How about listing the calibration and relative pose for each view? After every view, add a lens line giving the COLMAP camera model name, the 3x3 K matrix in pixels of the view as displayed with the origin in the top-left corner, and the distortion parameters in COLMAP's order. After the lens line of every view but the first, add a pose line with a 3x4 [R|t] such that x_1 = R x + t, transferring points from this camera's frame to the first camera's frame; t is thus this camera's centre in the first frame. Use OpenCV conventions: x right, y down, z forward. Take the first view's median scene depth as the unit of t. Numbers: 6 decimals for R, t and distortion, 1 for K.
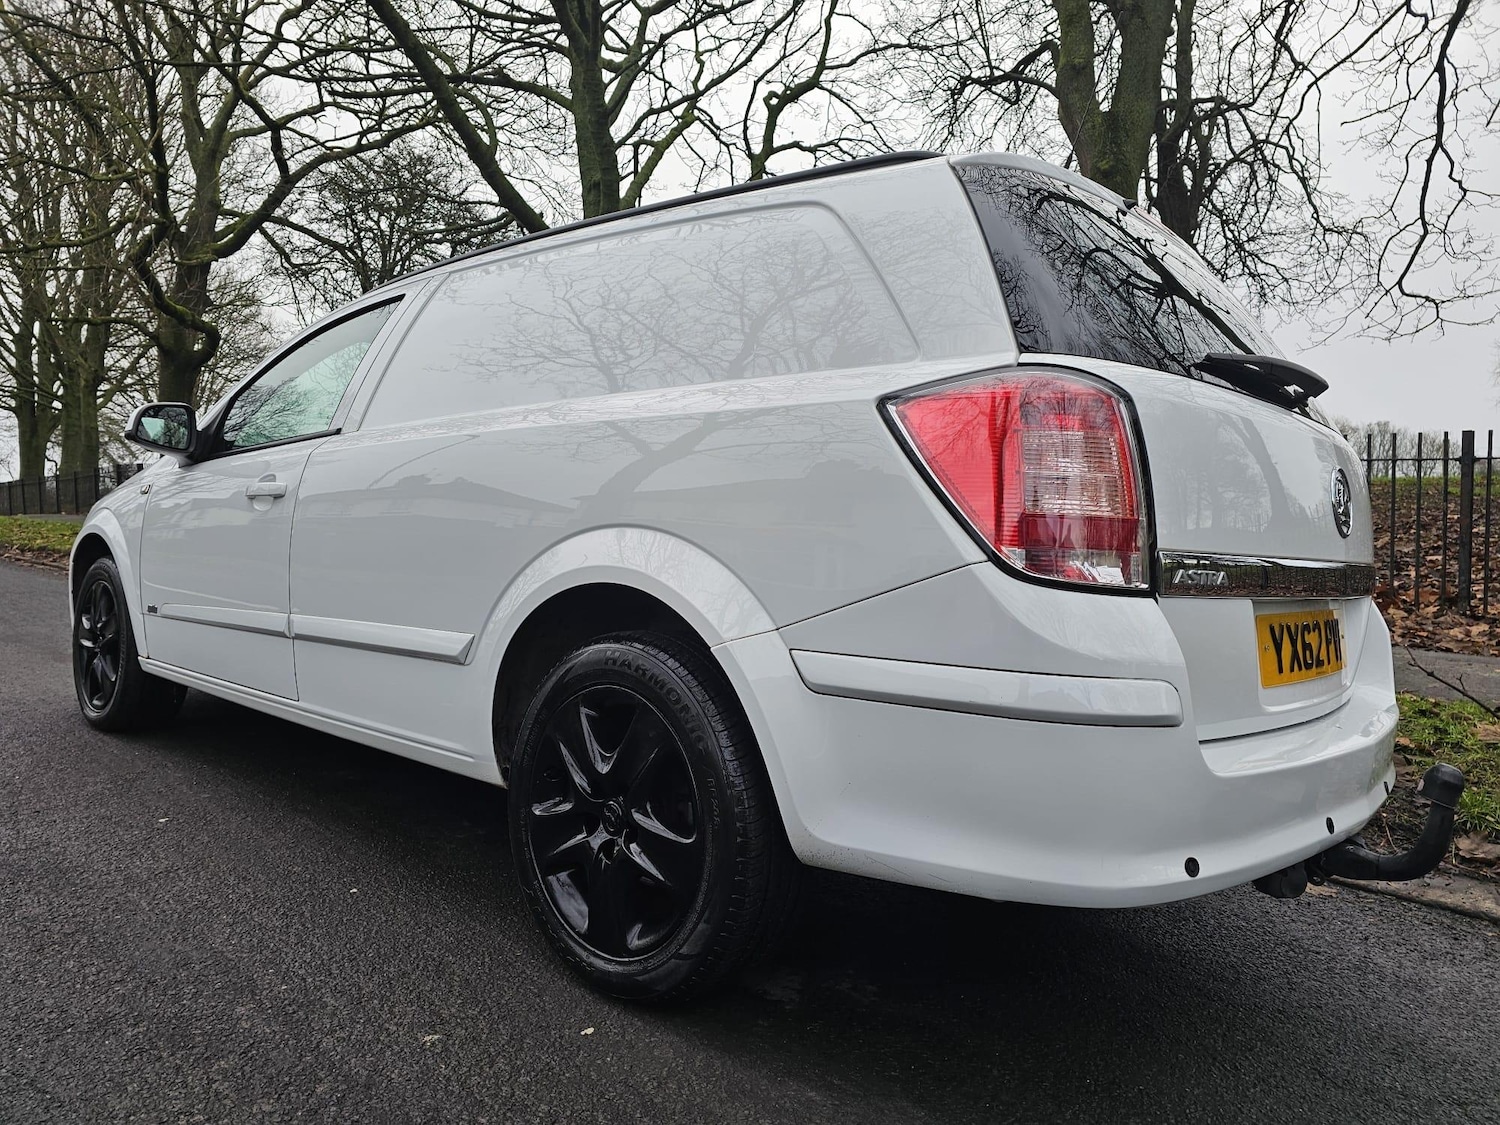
lens RADIAL K [[1014.8, 0, 742.9], [0, 1014.8, 567.7], [0, 0, 1]] dist [0.003267, 0.000090]
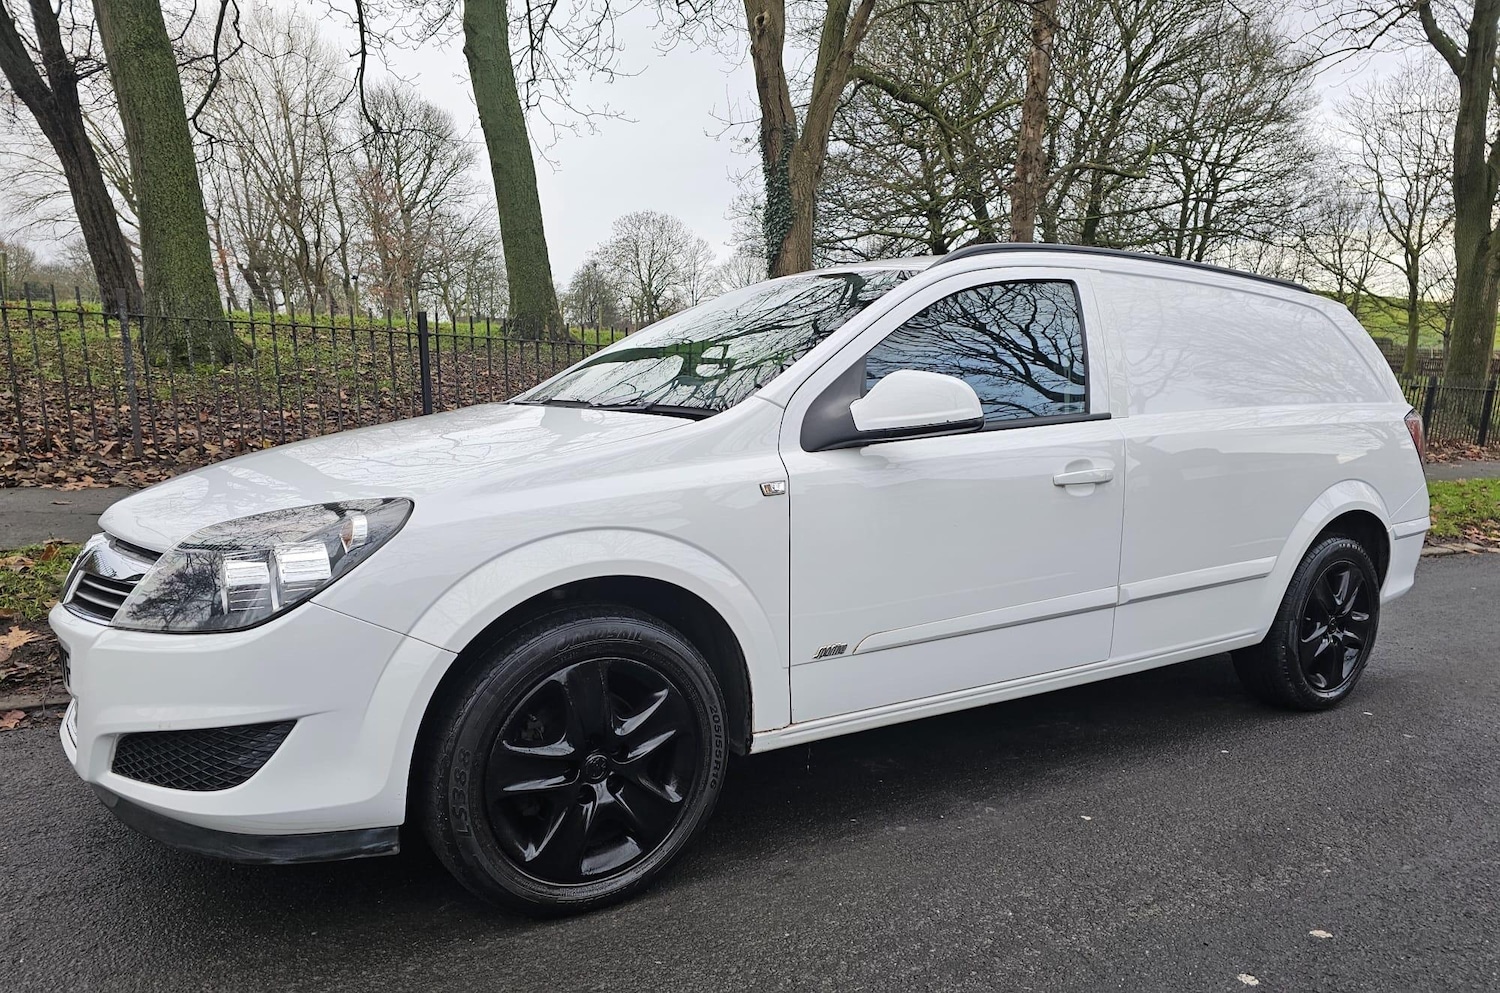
lens RADIAL K [[984.9, 0, 739.9], [0, 984.9, 560.3], [0, 0, 1]] dist [0.049983, -0.029409]
pose [[0.247997, -0.197226, 0.948472, -1.584505], [0.011349, 0.979581, 0.200728, -0.207104], [-0.968694, -0.039016, 0.245171, 1.134377]]
